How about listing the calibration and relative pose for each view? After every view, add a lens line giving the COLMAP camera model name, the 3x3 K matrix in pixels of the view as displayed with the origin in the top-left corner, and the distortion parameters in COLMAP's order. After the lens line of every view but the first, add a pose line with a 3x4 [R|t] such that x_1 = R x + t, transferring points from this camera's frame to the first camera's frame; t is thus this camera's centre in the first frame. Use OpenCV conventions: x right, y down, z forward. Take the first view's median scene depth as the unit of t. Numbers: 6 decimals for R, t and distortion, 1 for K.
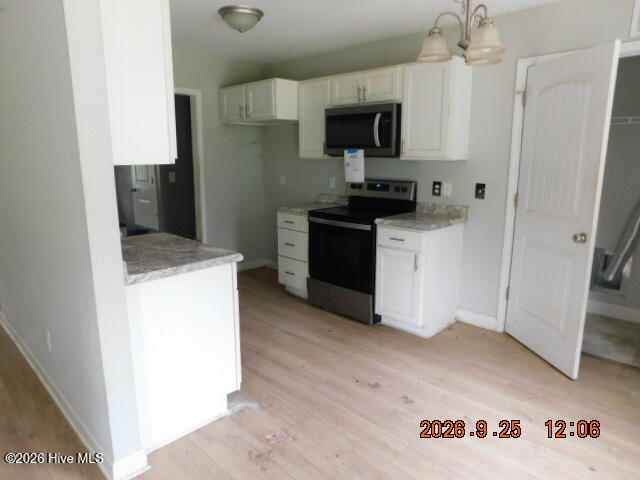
lens RADIAL K [[421.4, 0, 320.0], [0, 421.4, 240.0], [0, 0, 1]] dist [-0.050154, -0.001307]
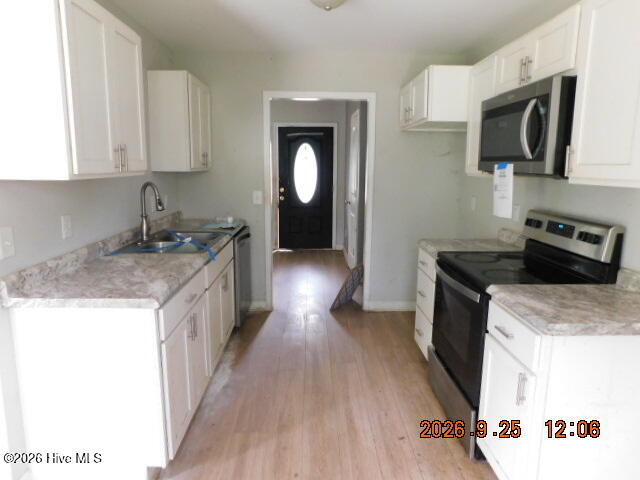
lens RADIAL K [[421.4, 0, 320.0], [0, 421.4, 240.0], [0, 0, 1]] dist [-0.050154, -0.001307]
pose [[0.710577, 0.130295, -0.691450, 0.319491], [-0.149944, 0.988173, 0.032117, -0.085756], [0.687457, 0.080857, 0.721710, 0.394212]]
